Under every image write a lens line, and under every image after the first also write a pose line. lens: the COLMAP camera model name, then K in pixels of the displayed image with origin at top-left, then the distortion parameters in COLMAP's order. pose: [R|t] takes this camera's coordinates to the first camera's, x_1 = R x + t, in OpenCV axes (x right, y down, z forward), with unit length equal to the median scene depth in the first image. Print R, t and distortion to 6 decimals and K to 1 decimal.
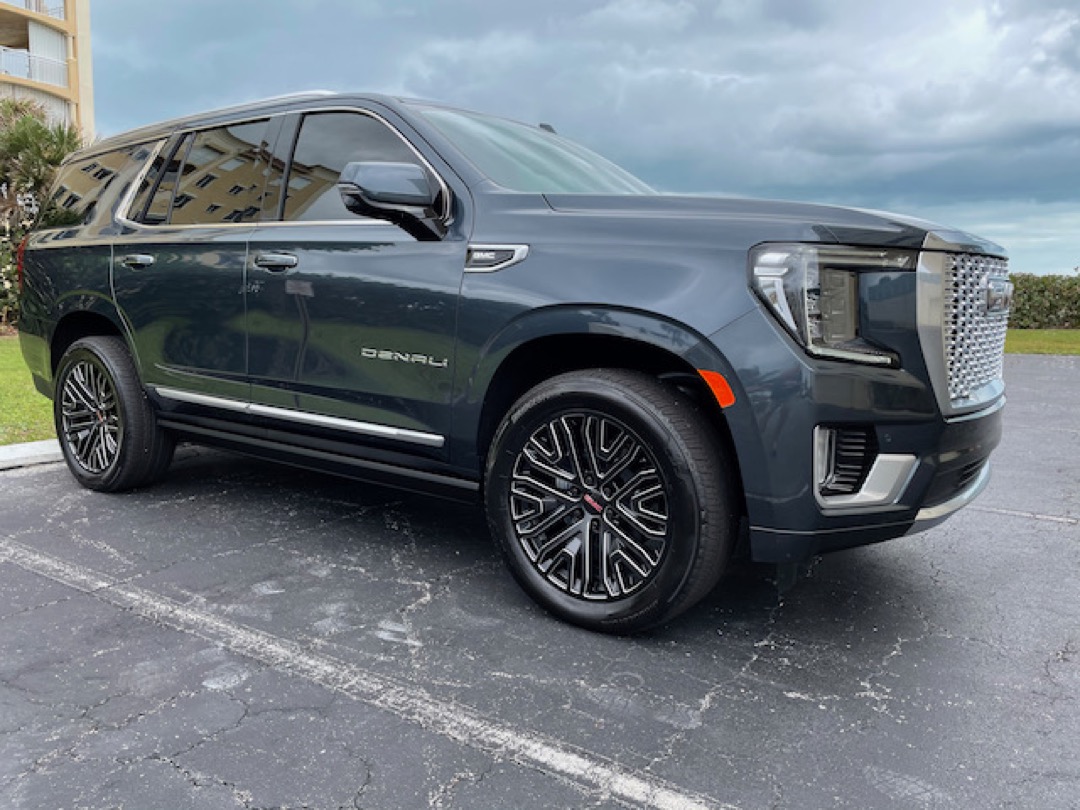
lens RADIAL K [[819.3, 0, 540.0], [0, 819.3, 405.0], [0, 0, 1]] dist [0.076881, -0.088186]
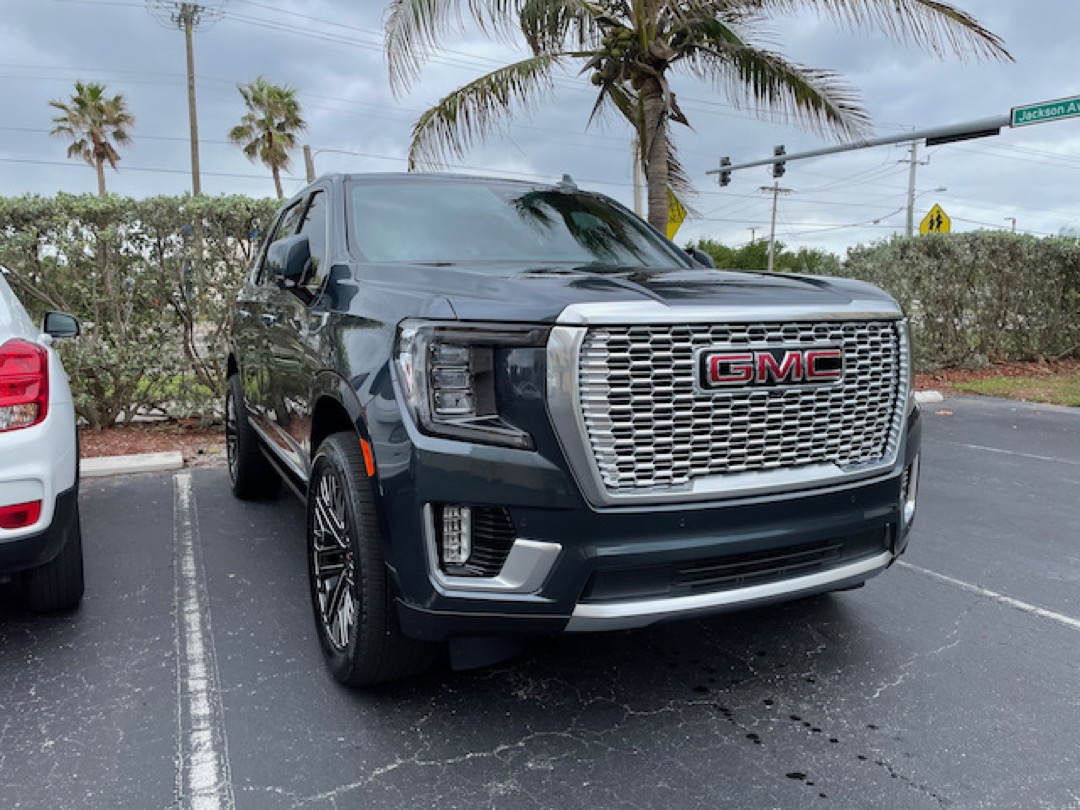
lens RADIAL K [[819.3, 0, 540.0], [0, 819.3, 405.0], [0, 0, 1]] dist [0.076881, -0.088186]
pose [[0.886810, 0.041718, -0.460247, 0.792290], [-0.051458, 0.998638, -0.008632, -0.079777], [0.459260, 0.031339, 0.887749, 0.165110]]
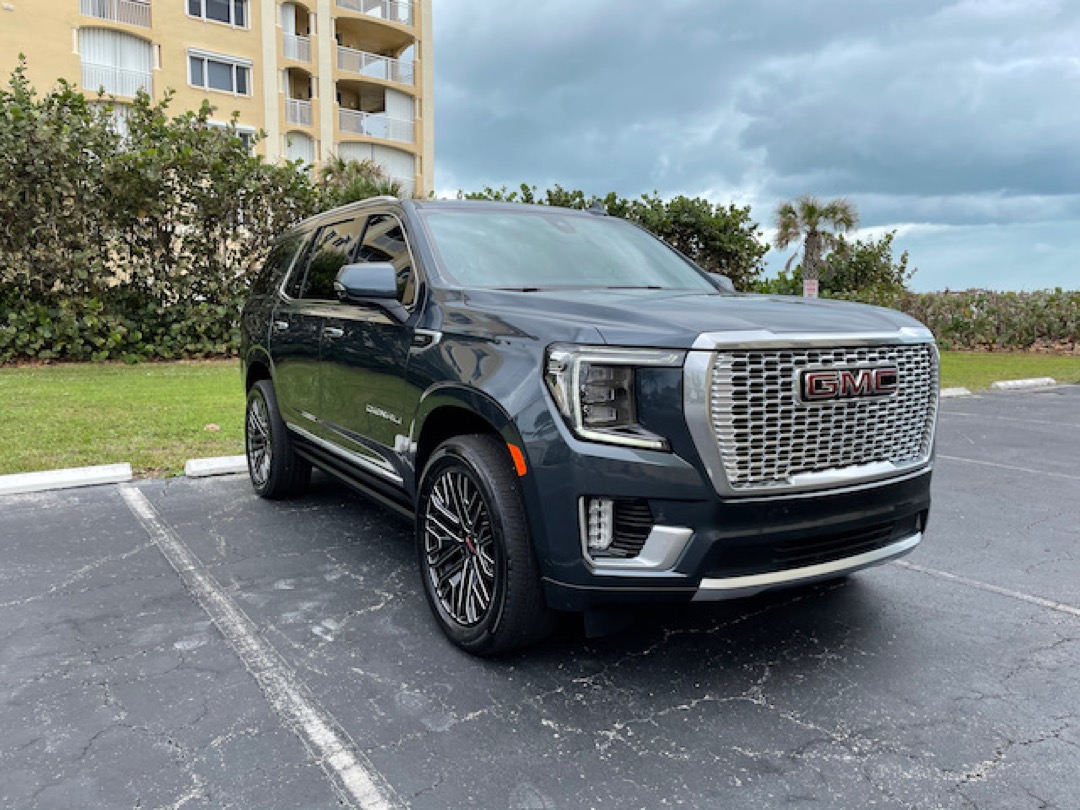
lens RADIAL K [[819.3, 0, 540.0], [0, 819.3, 405.0], [0, 0, 1]] dist [0.076881, -0.088186]
pose [[0.930550, 0.038452, -0.364140, 0.618812], [-0.047131, 0.998776, -0.014975, -0.076170], [0.363119, 0.031098, 0.931224, -0.106824]]
